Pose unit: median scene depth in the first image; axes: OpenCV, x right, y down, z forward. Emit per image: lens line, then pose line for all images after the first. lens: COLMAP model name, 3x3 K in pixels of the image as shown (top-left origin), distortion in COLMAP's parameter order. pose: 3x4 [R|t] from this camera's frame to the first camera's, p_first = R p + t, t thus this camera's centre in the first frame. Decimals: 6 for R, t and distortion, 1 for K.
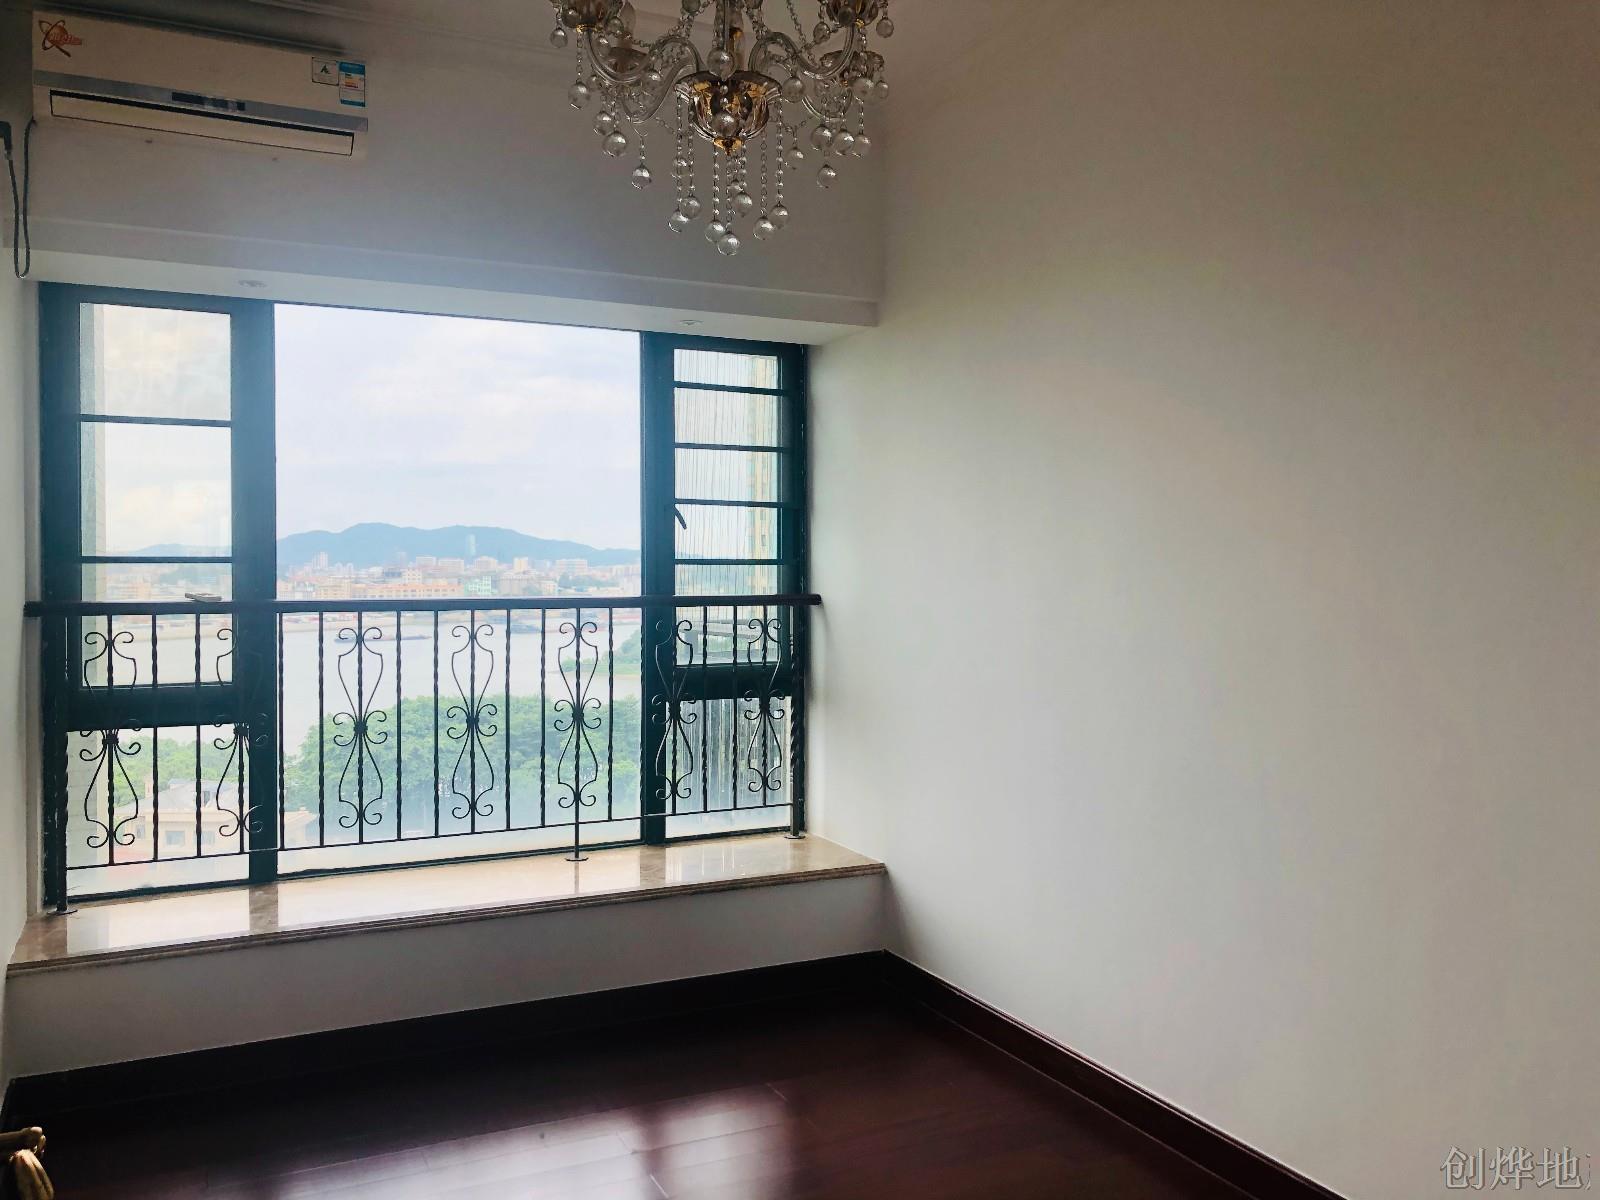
lens RADIAL K [[1320.9, 0, 808.1], [0, 1320.9, 607.6], [0, 0, 1]] dist [-0.003158, 0.007466]
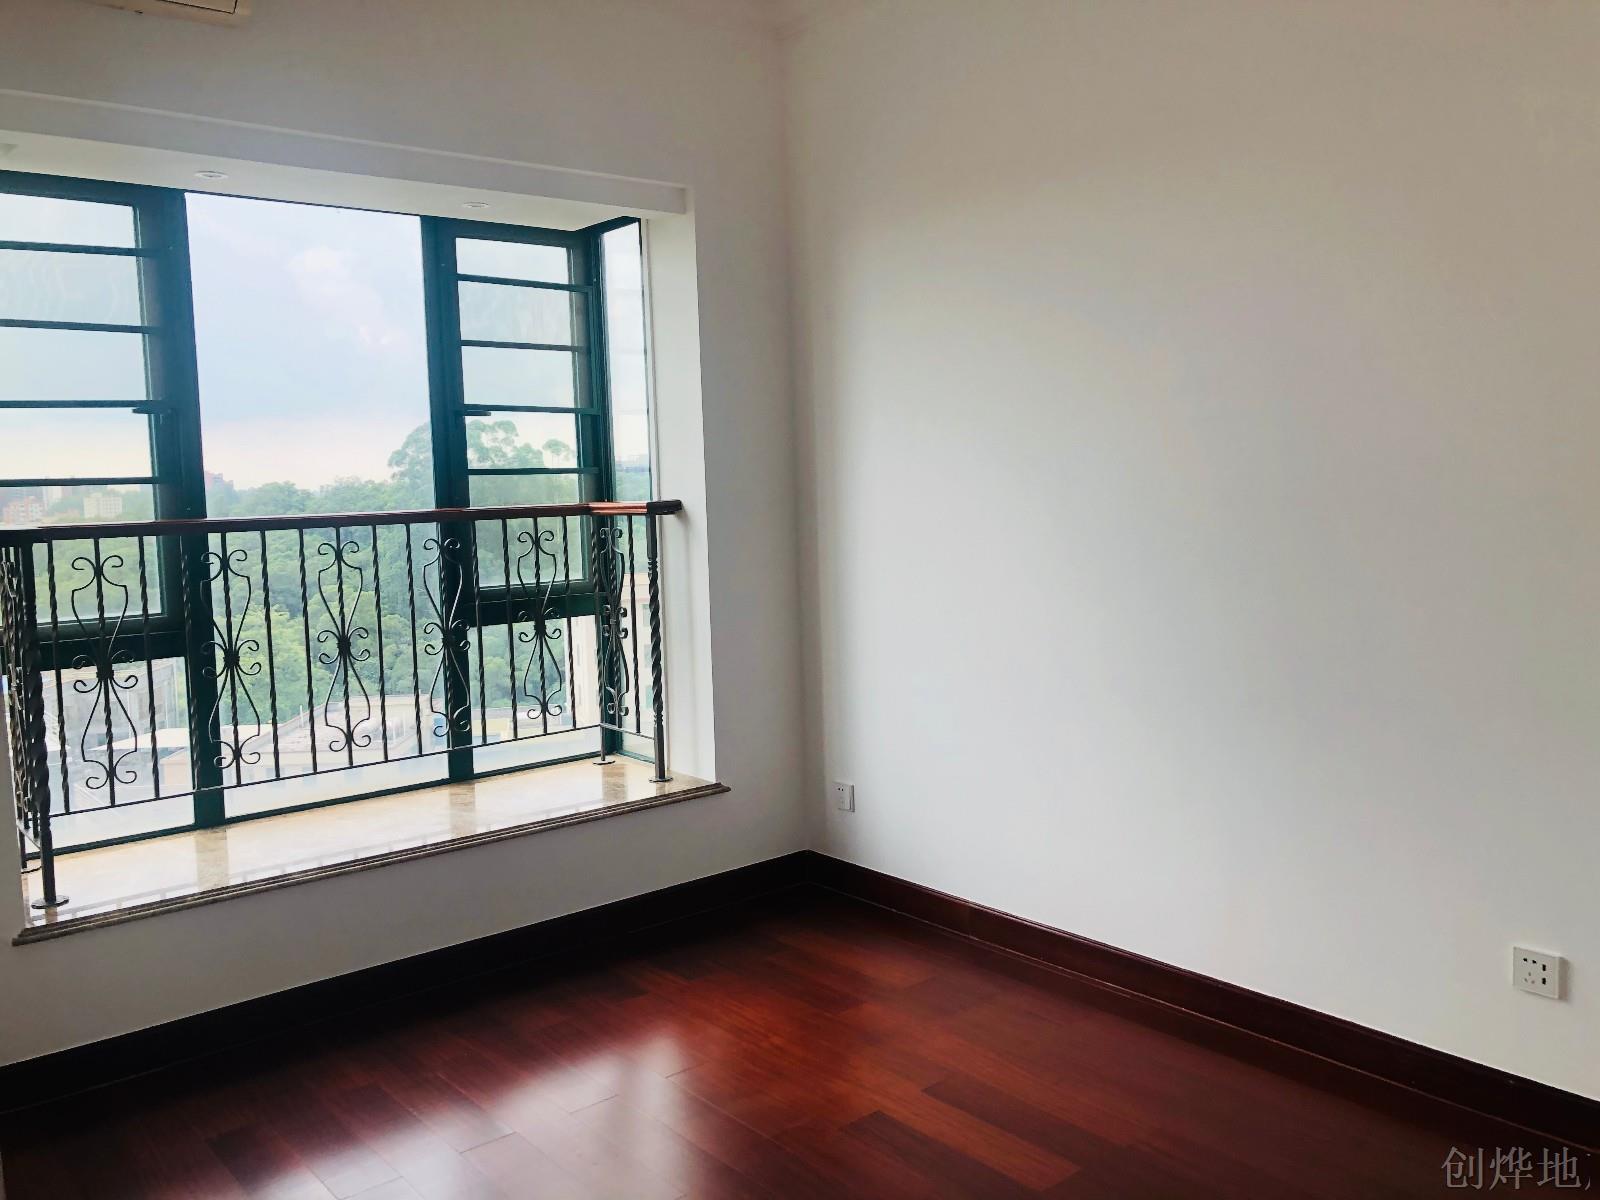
lens RADIAL K [[1407.4, 0, 824.3], [0, 1407.4, 560.6], [0, 0, 1]] dist [0.129397, -0.002793]
pose [[0.982679, -0.041309, 0.180655, -0.154477], [0.035518, 0.998750, 0.035171, 0.002674], [-0.181882, -0.028145, 0.982917, -0.071173]]
